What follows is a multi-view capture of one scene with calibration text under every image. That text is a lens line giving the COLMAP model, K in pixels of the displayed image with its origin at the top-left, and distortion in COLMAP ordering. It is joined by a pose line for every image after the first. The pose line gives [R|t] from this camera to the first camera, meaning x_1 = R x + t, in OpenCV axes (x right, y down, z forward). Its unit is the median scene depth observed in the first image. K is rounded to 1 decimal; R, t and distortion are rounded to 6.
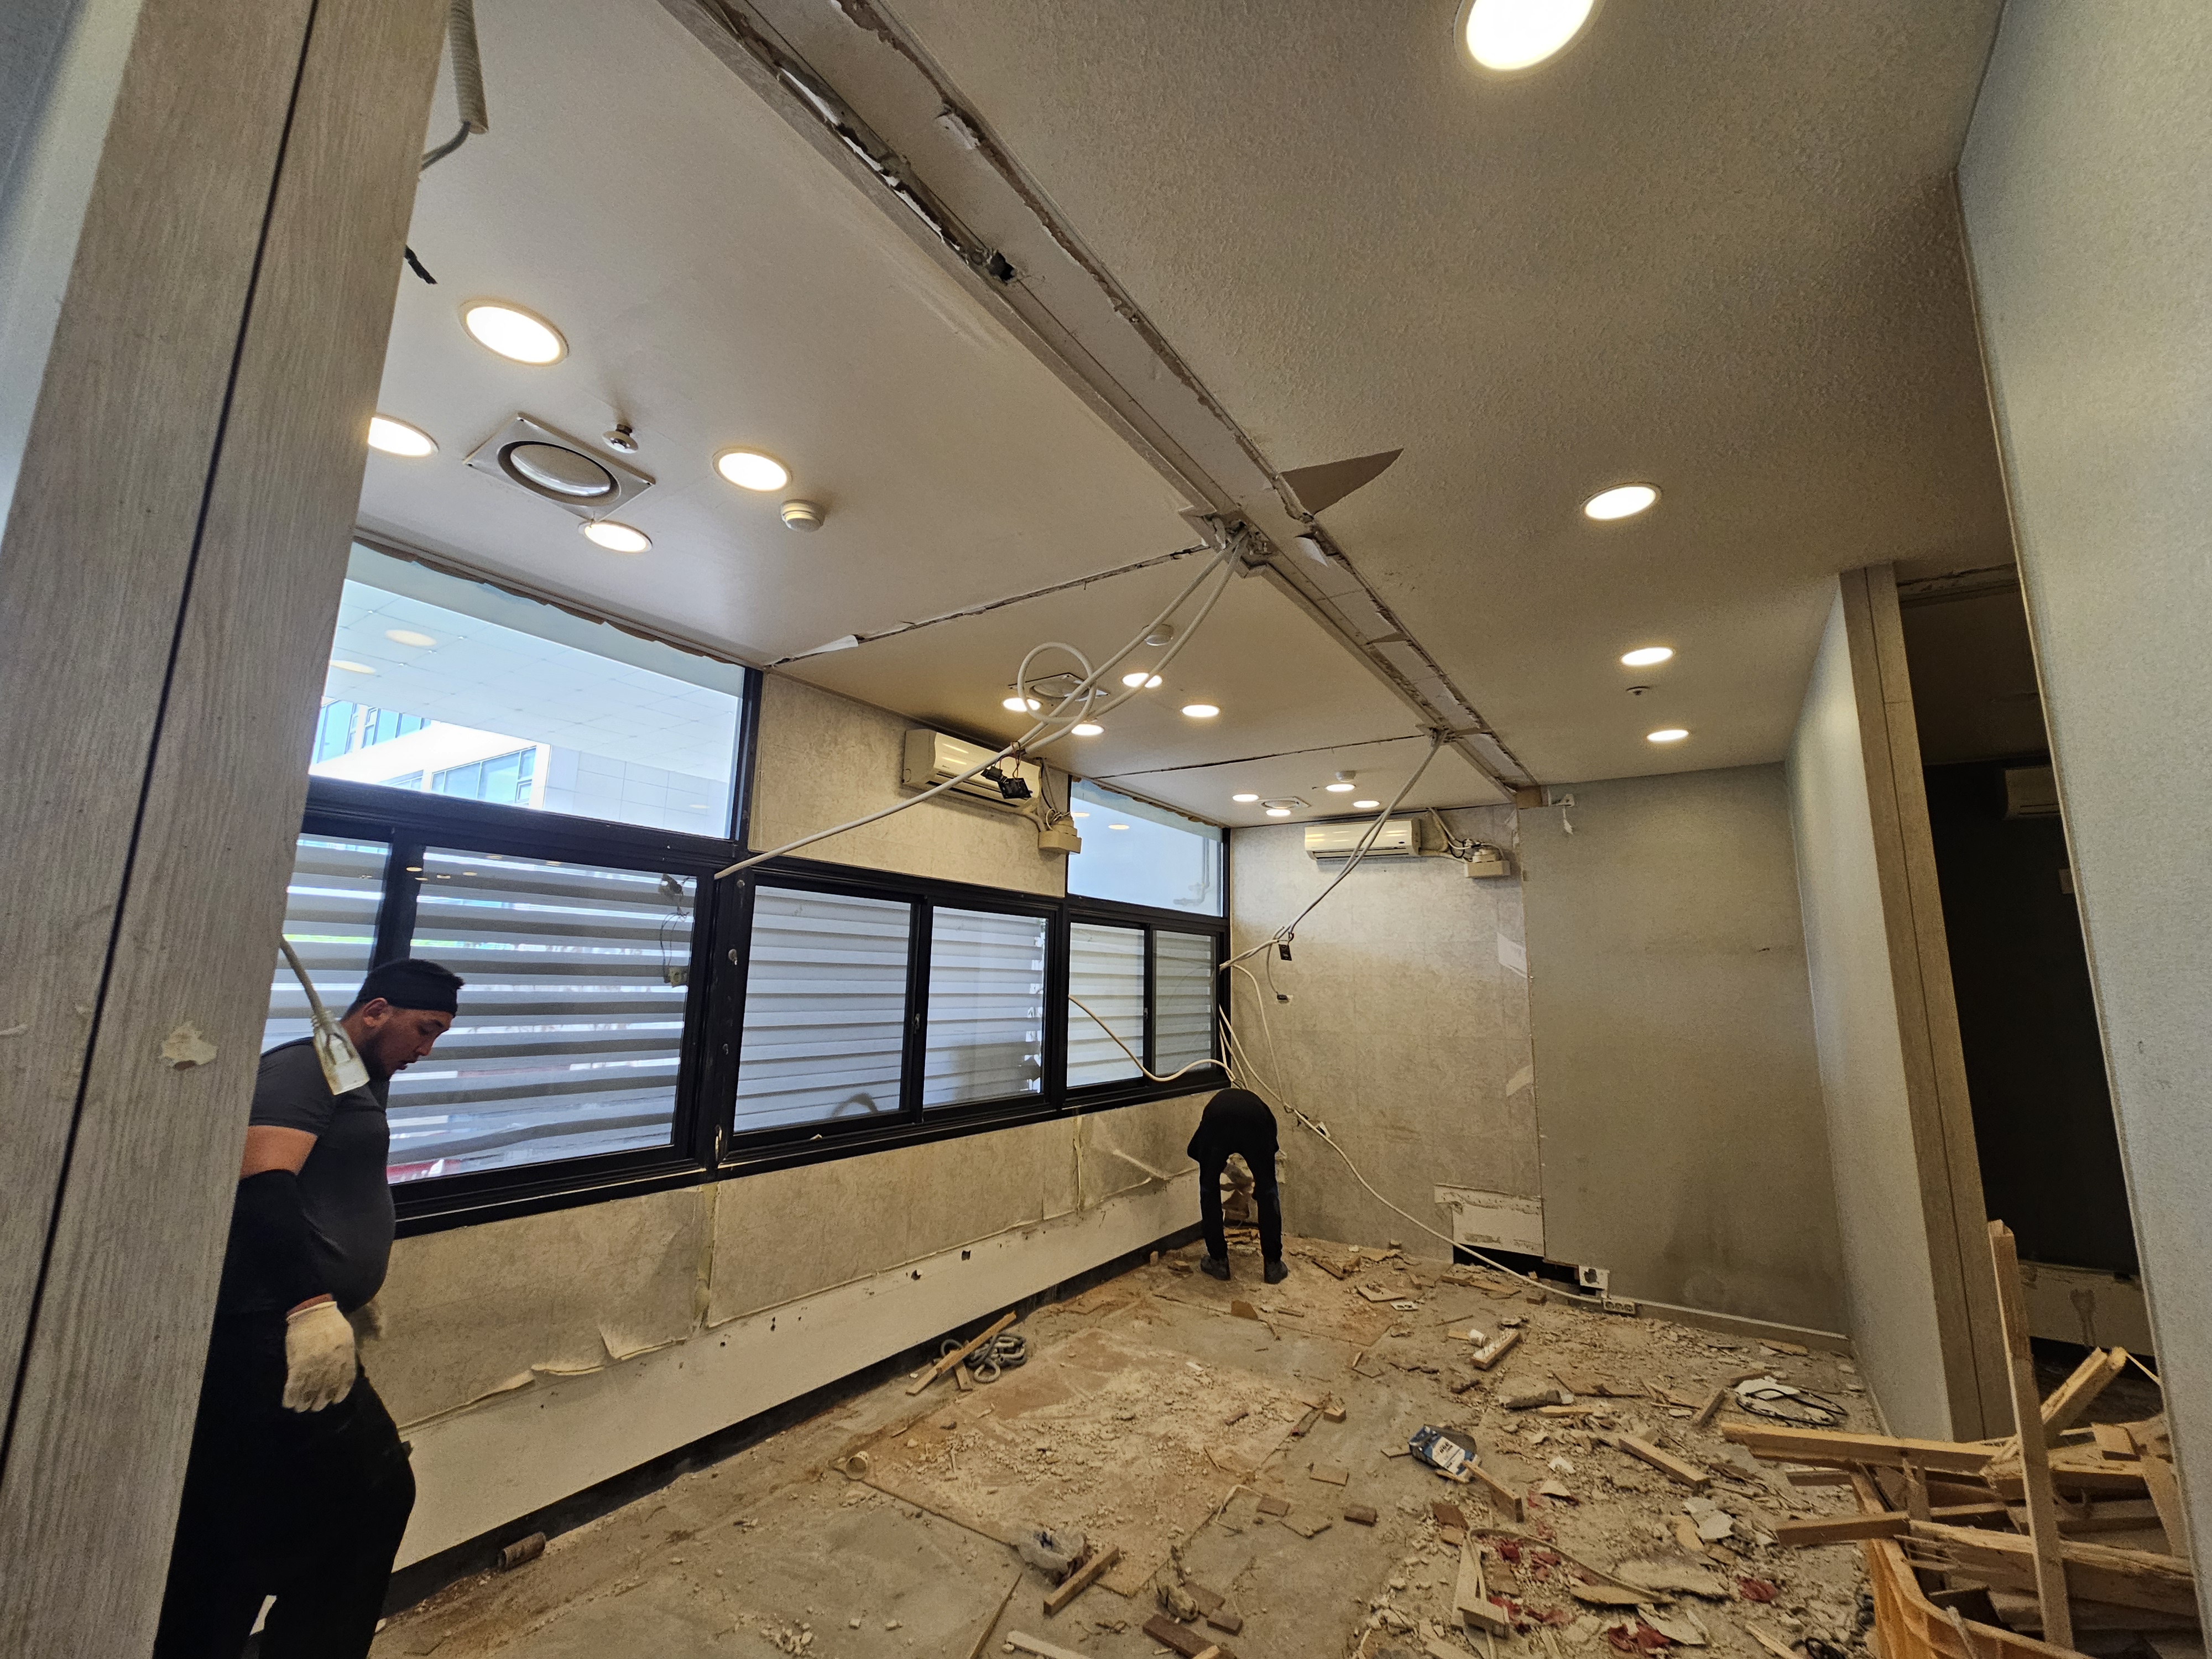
lens RADIAL K [[912.5, 0, 1109.5], [0, 912.5, 827.7], [0, 0, 1]] dist [0.008433, -0.002404]
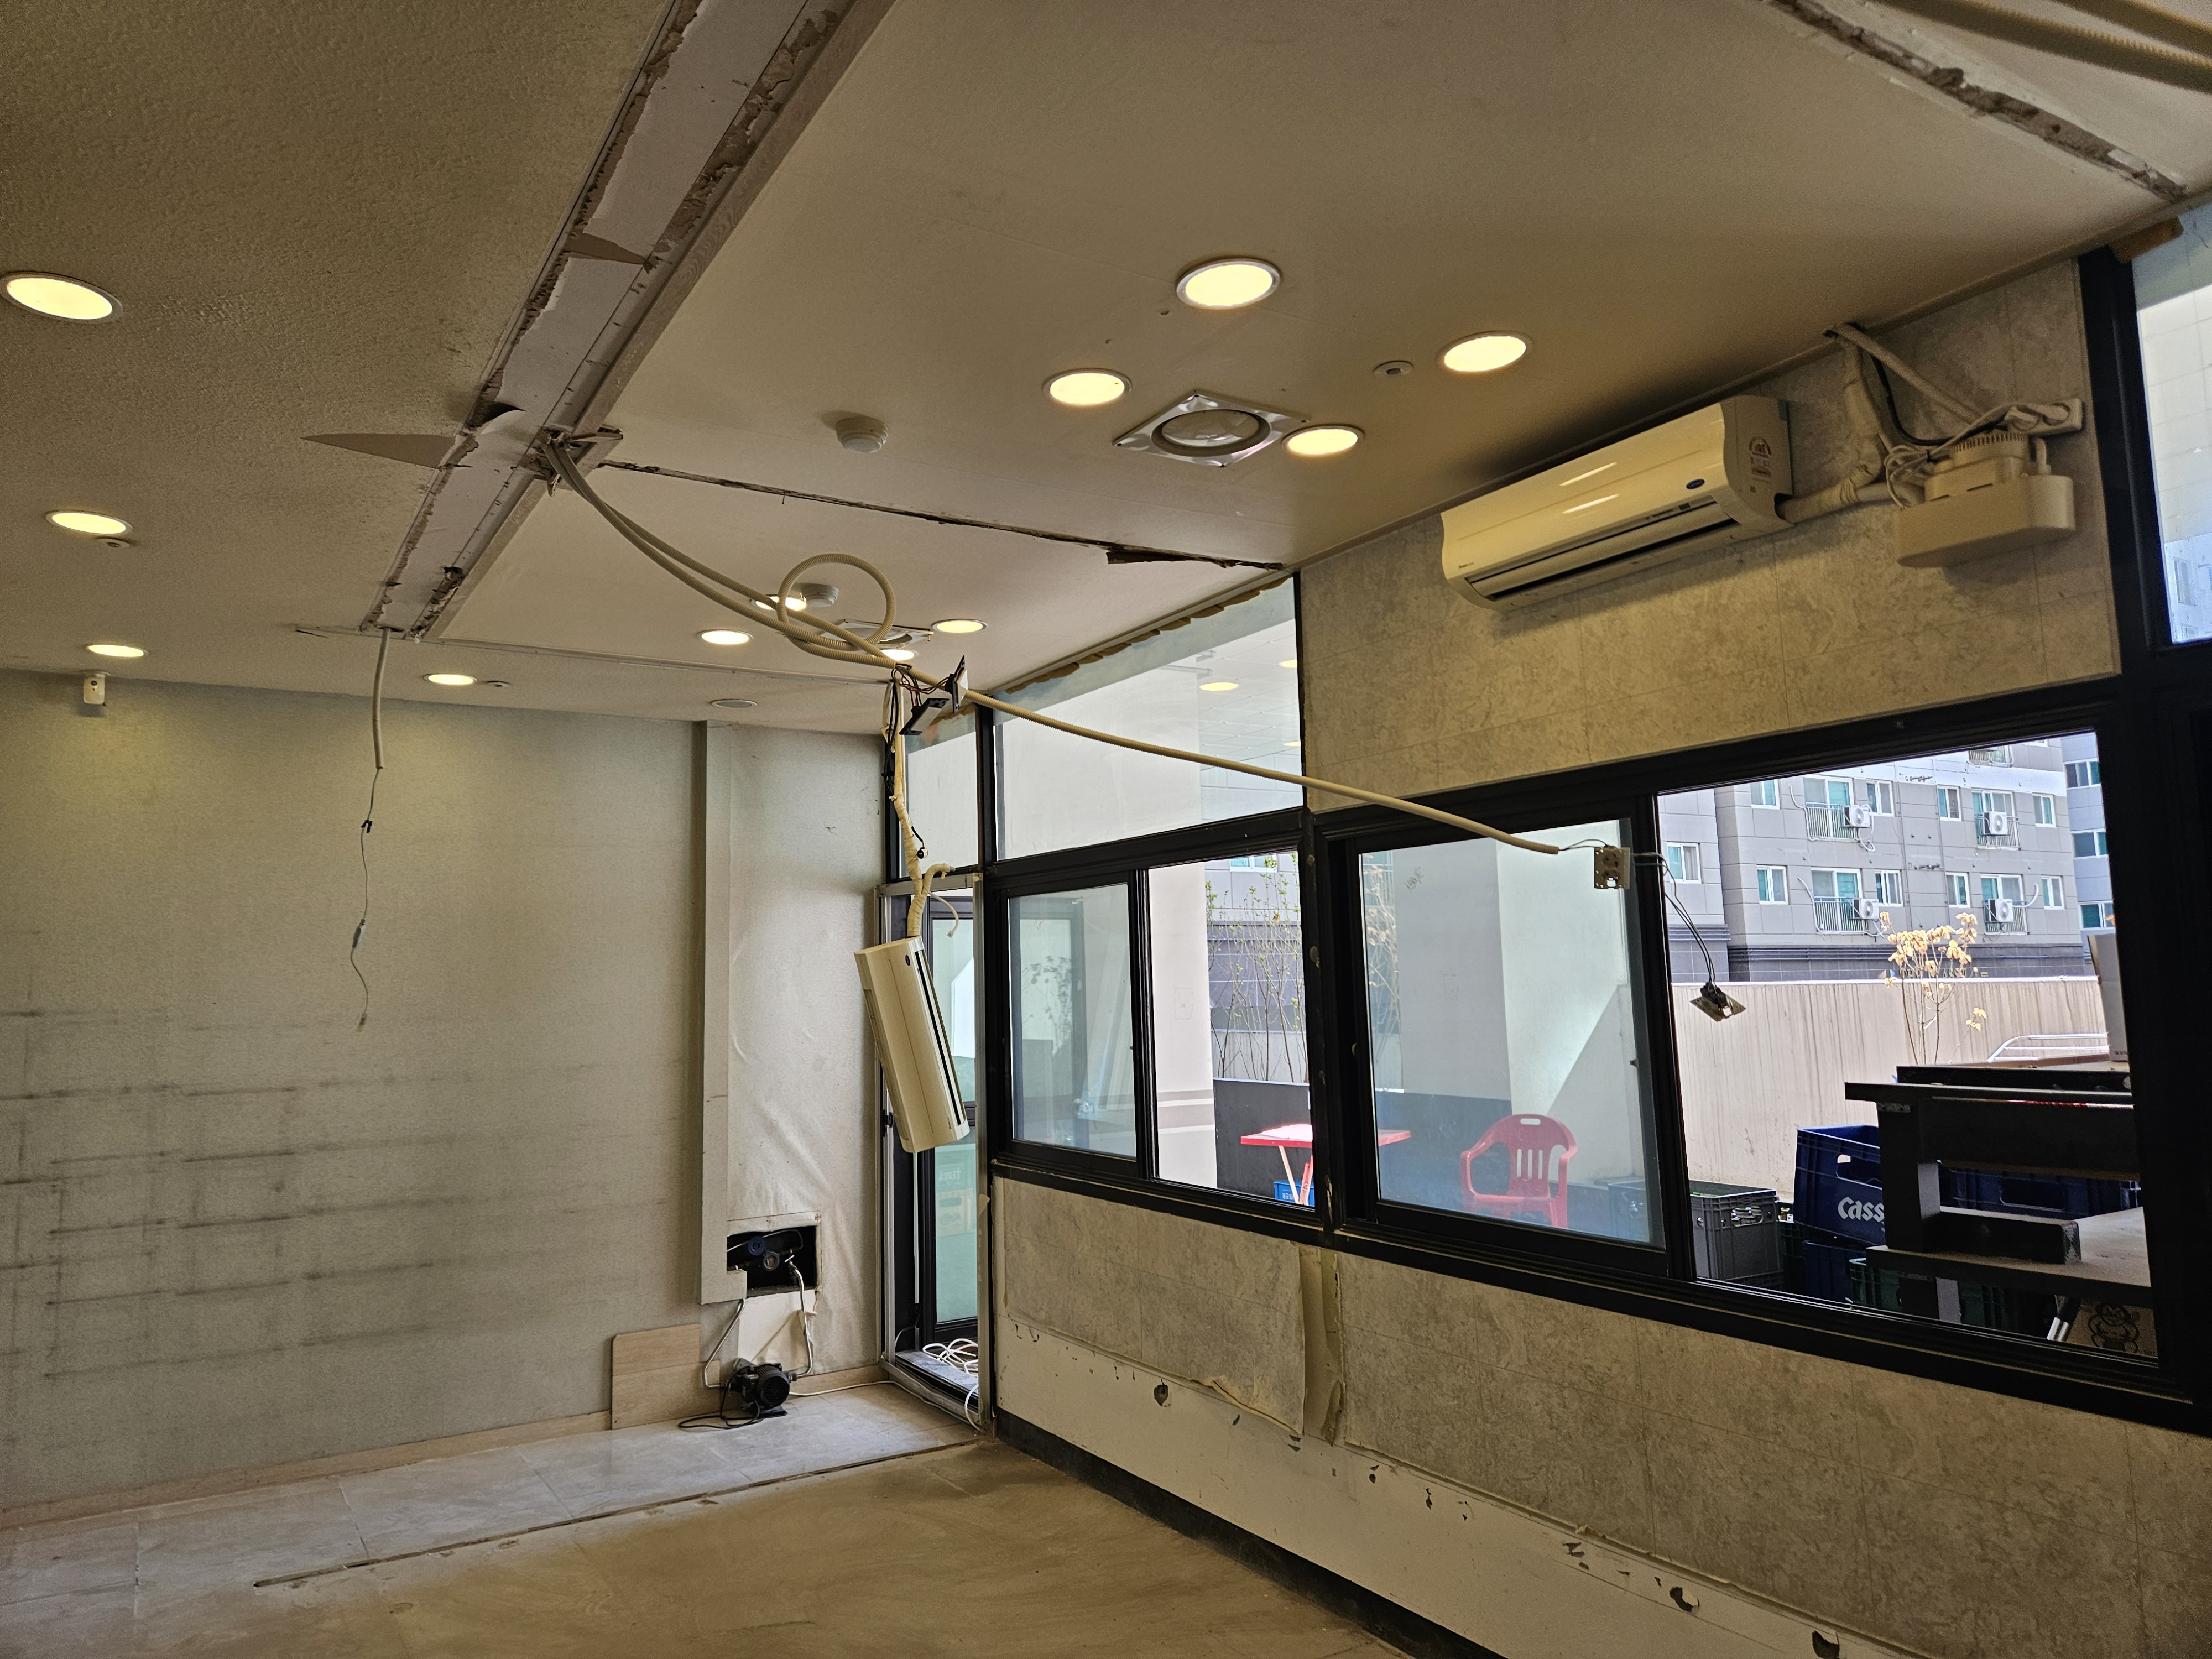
lens RADIAL K [[1475.2, 0, 1063.2], [0, 1475.2, 809.7], [0, 0, 1]] dist [0.094633, -0.070775]
pose [[-0.438813, -0.107439, -0.892132, 0.657002], [0.178783, 0.962538, -0.203856, 0.197305], [0.880613, -0.248952, -0.403166, 1.116860]]
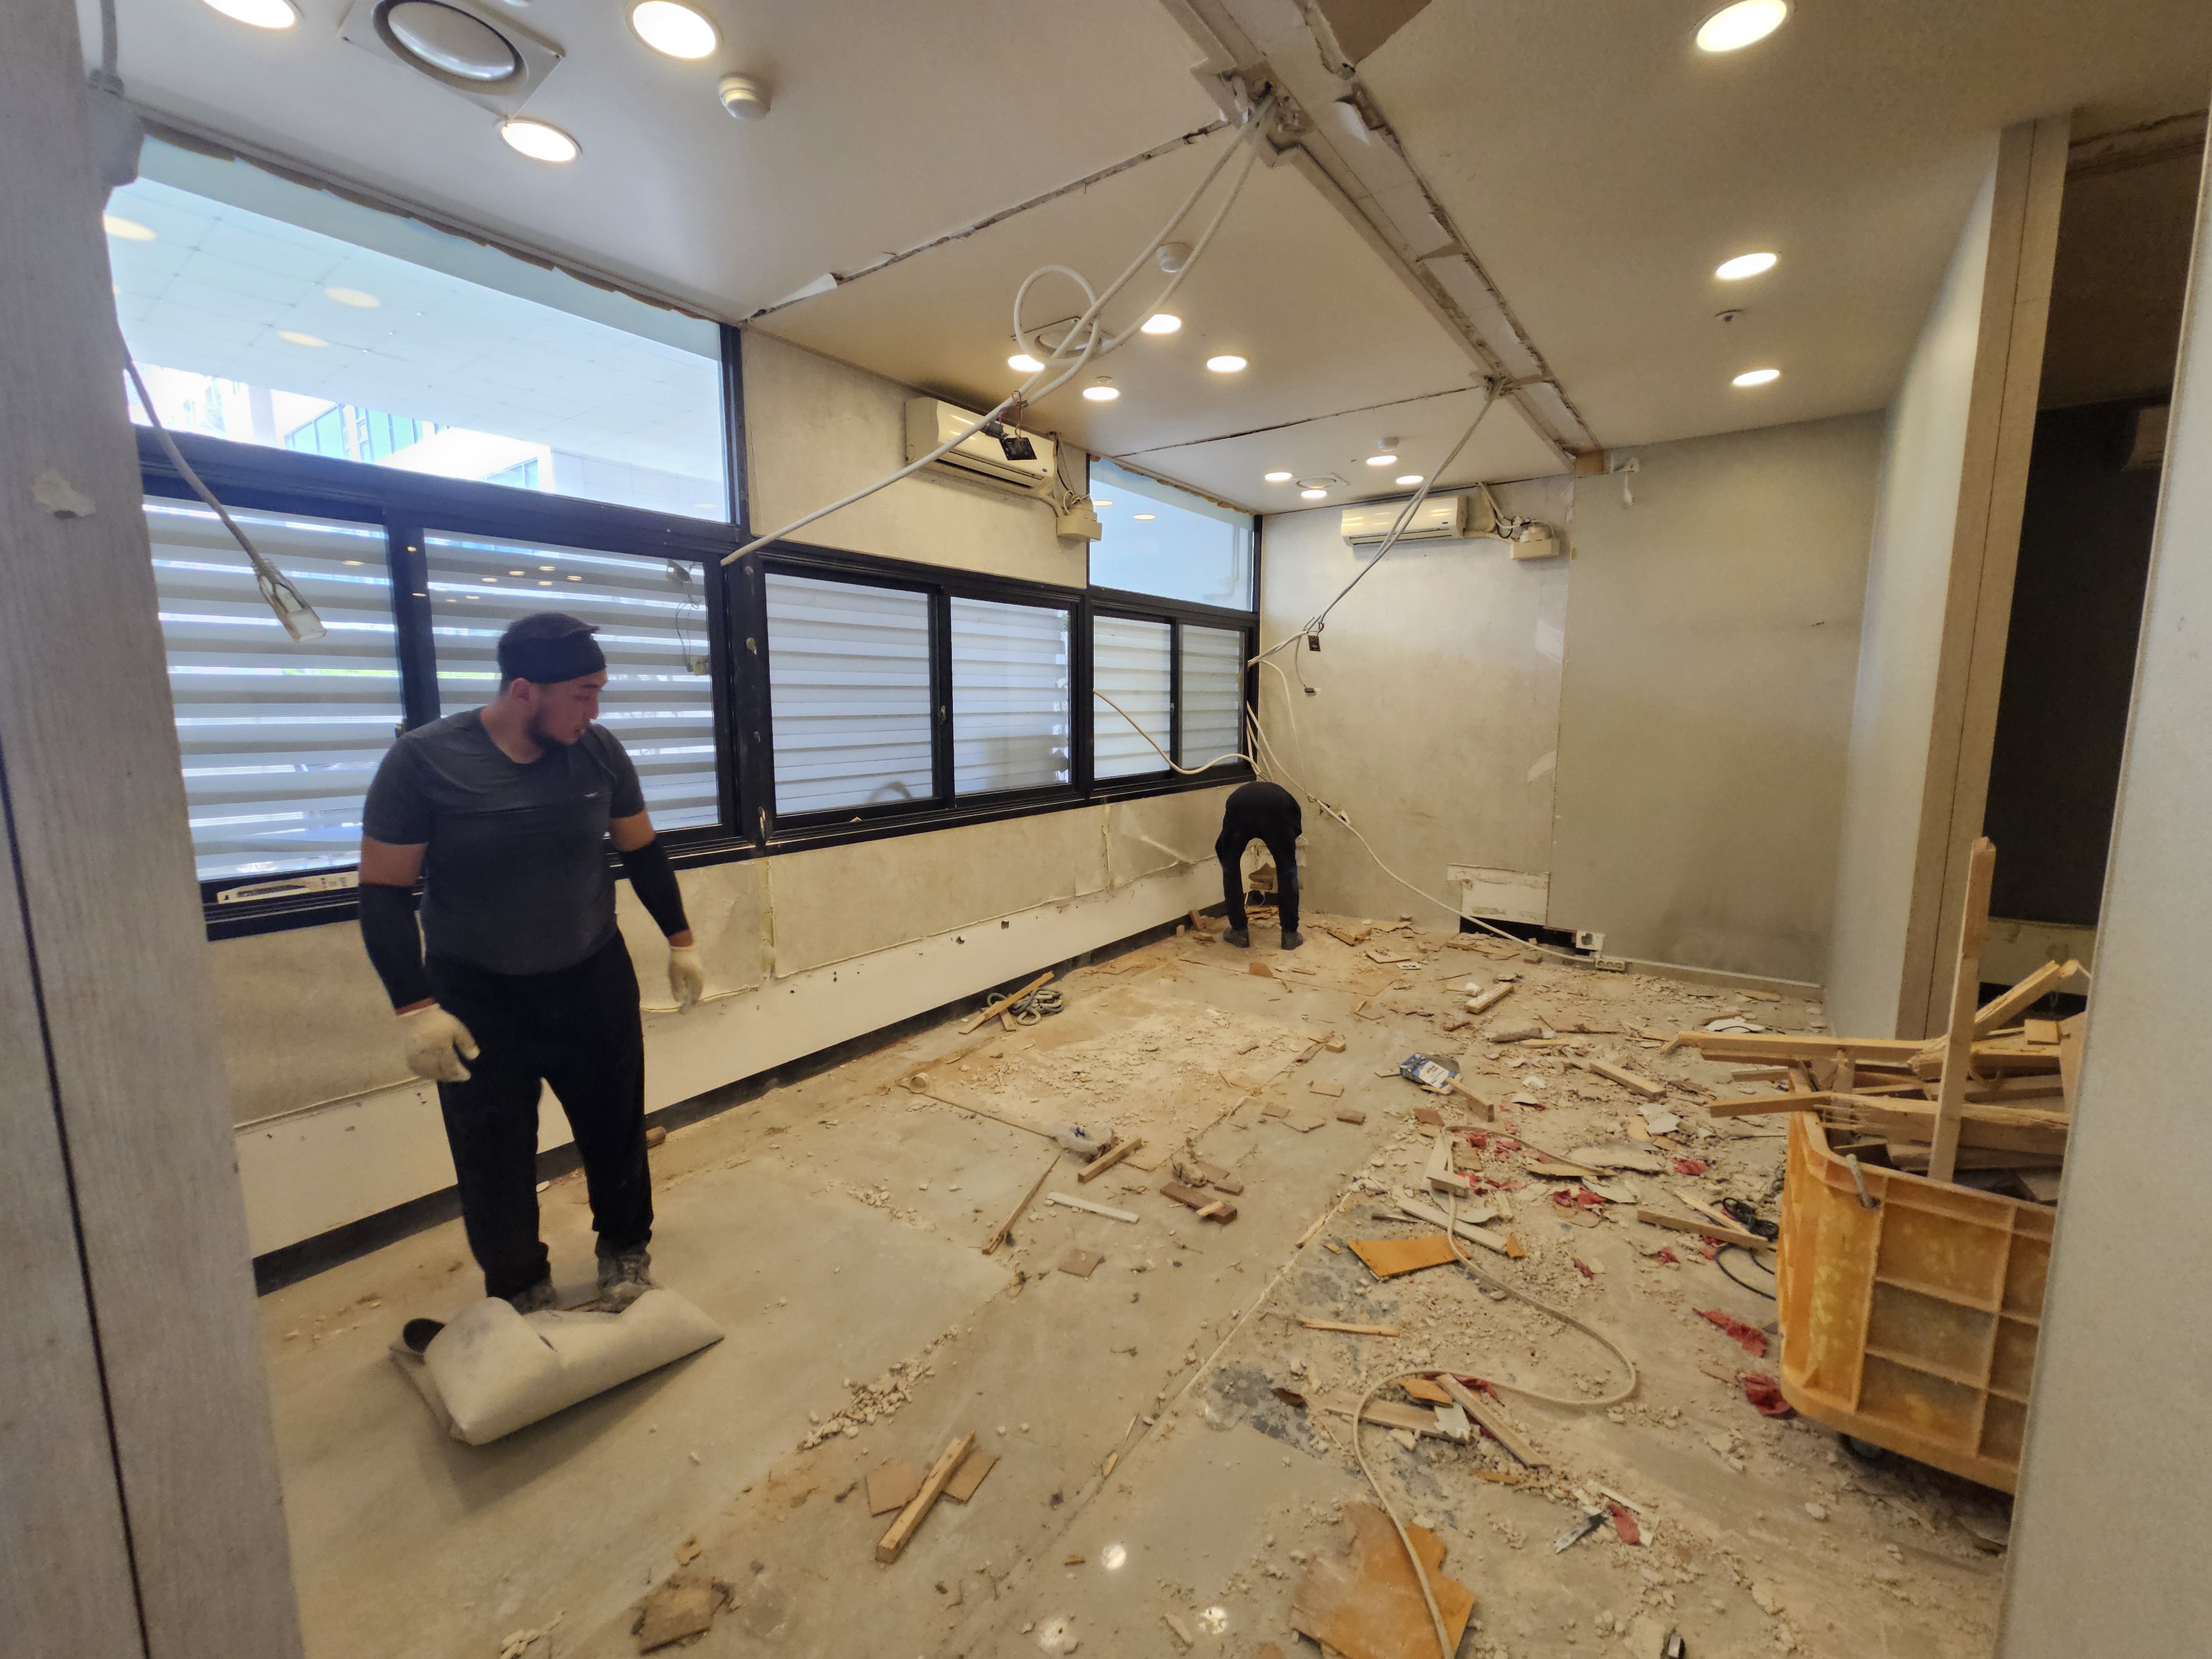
lens RADIAL K [[912.5, 0, 1110.3], [0, 912.5, 828.6], [0, 0, 1]] dist [0.008433, -0.002404]
pose [[0.999045, -0.014114, -0.041361, 0.016043], [0.025988, 0.952763, 0.302600, 0.032408], [0.035137, -0.303385, 0.952220, -0.000563]]
